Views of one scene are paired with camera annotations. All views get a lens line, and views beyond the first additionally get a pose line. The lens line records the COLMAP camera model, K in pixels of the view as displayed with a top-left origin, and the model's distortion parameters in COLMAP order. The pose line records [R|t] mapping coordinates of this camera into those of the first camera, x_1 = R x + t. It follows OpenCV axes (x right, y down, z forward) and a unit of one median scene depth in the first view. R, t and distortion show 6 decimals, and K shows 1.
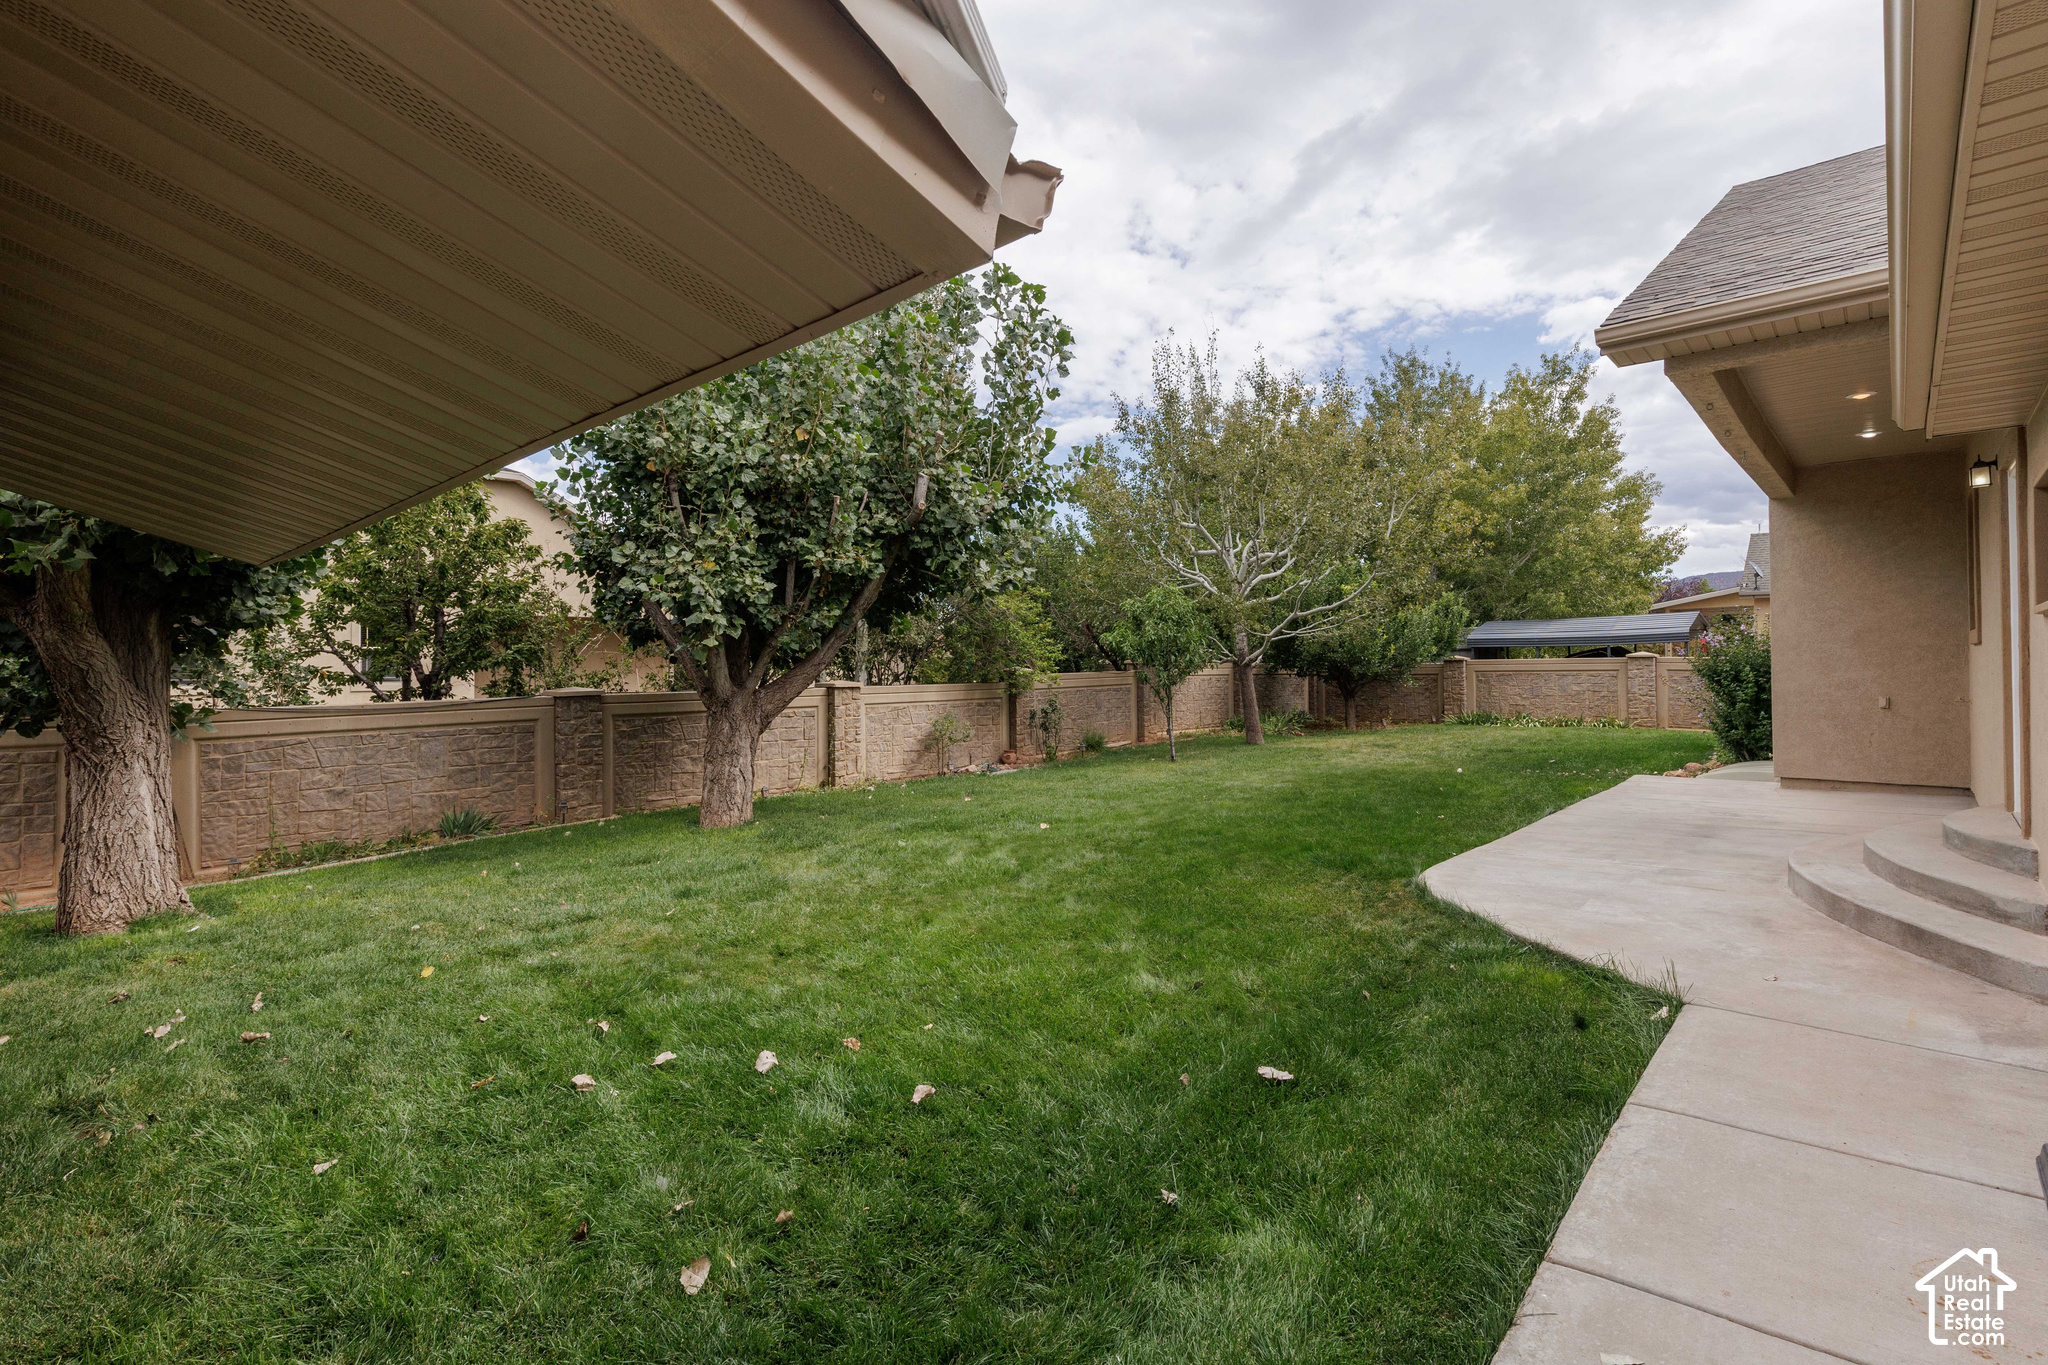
lens RADIAL K [[946.1, 0, 1027.8], [0, 946.1, 669.3], [0, 0, 1]] dist [0.004077, 0.000769]
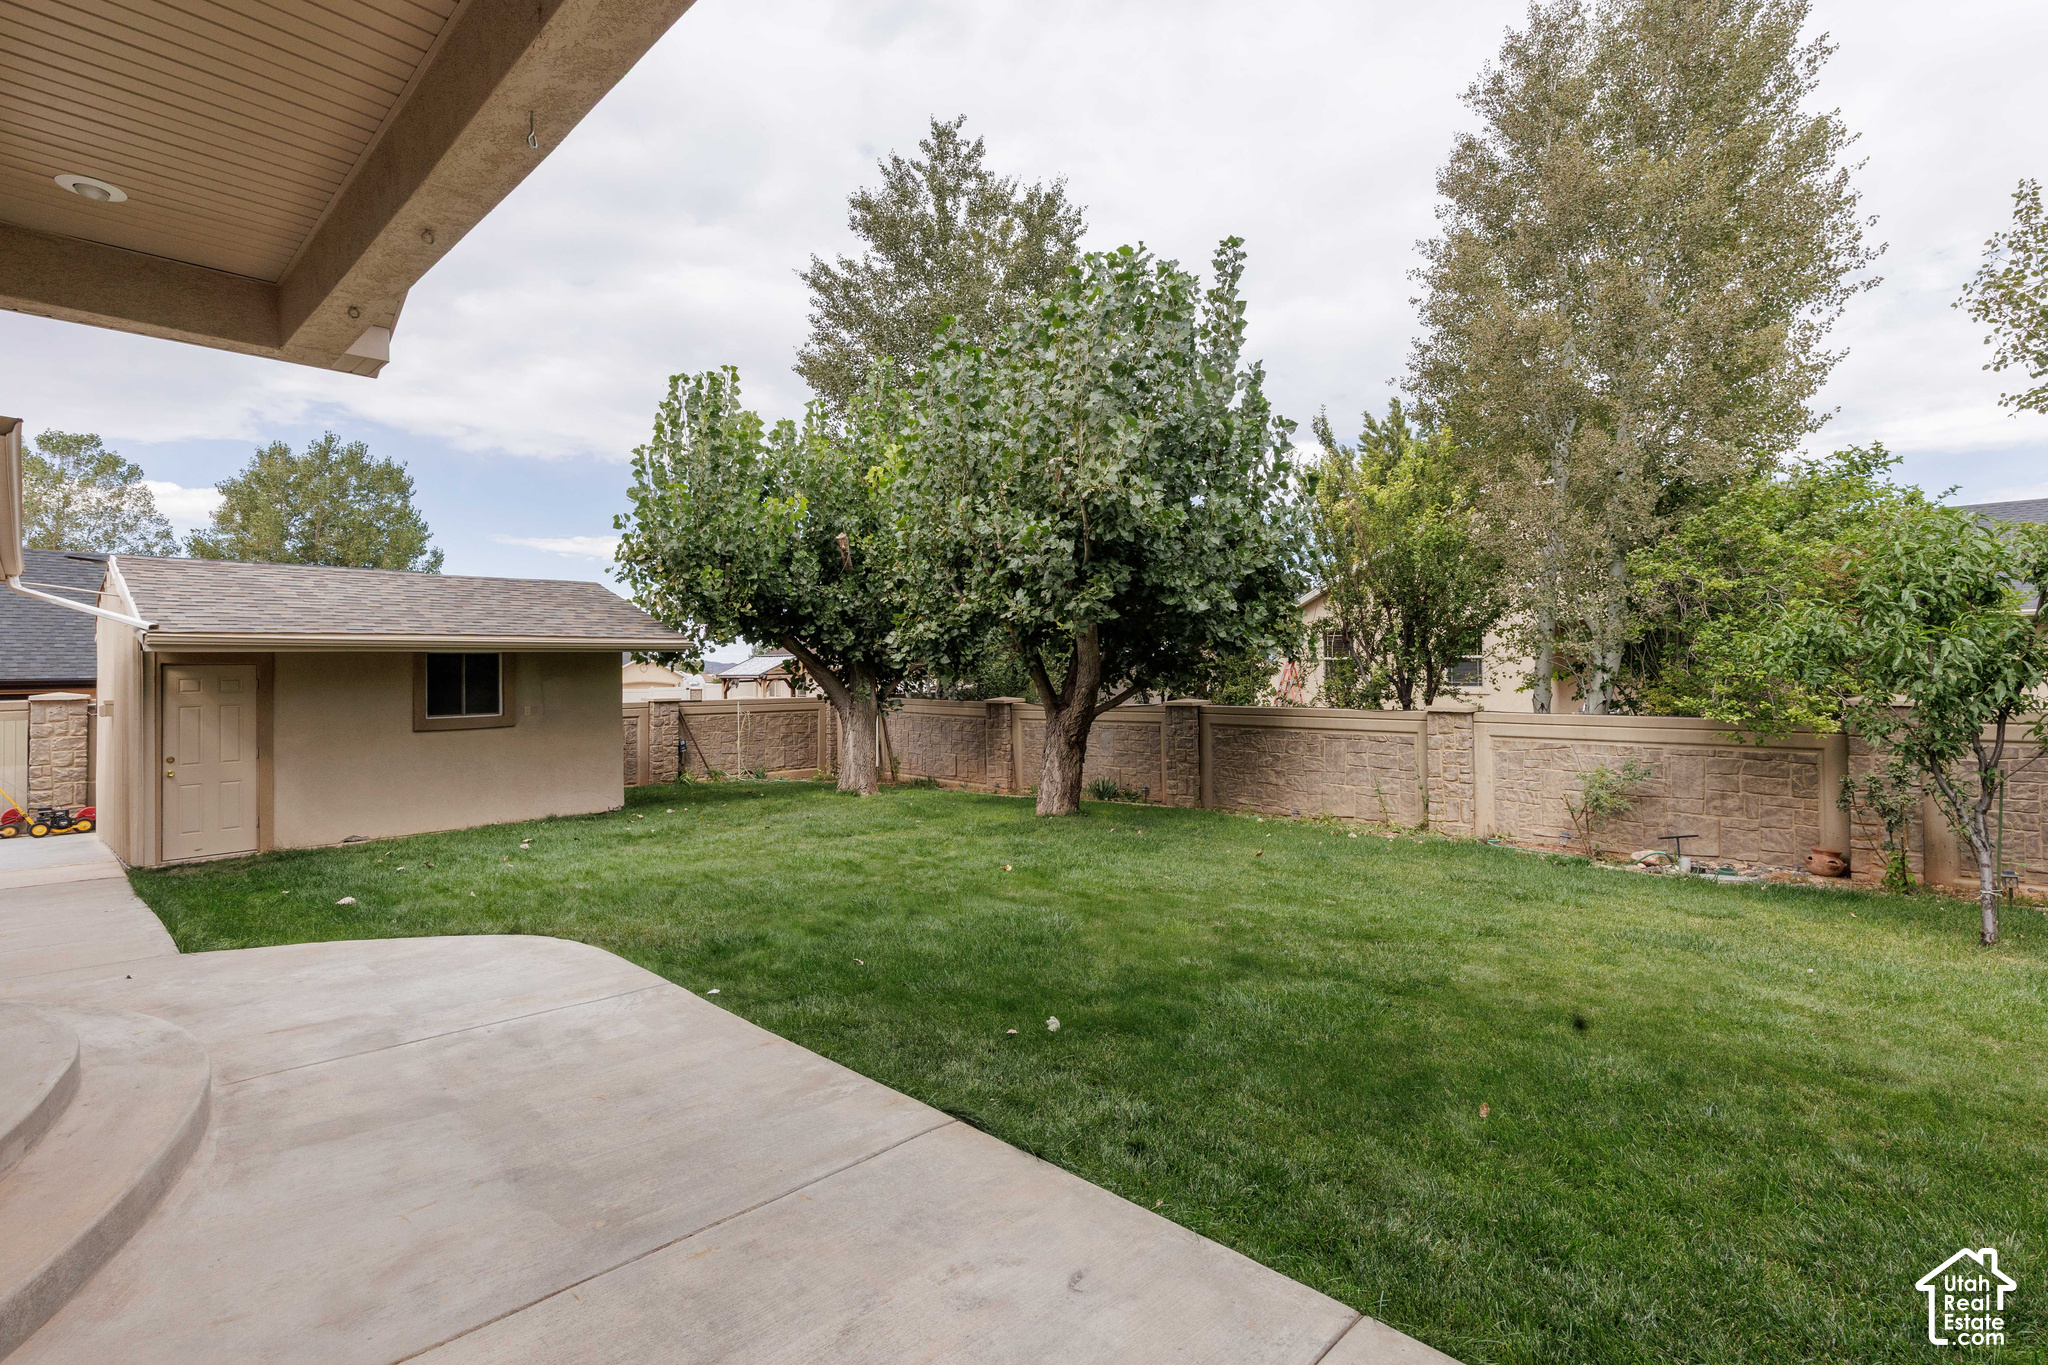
lens RADIAL K [[946.1, 0, 1025.9], [0, 946.1, 681.6], [0, 0, 1]] dist [0.004077, 0.000769]
pose [[-0.016362, 0.012973, -0.999782, 0.697163], [-0.007641, 0.999885, 0.013099, -0.016231], [0.999837, 0.007854, -0.016261, 0.748870]]
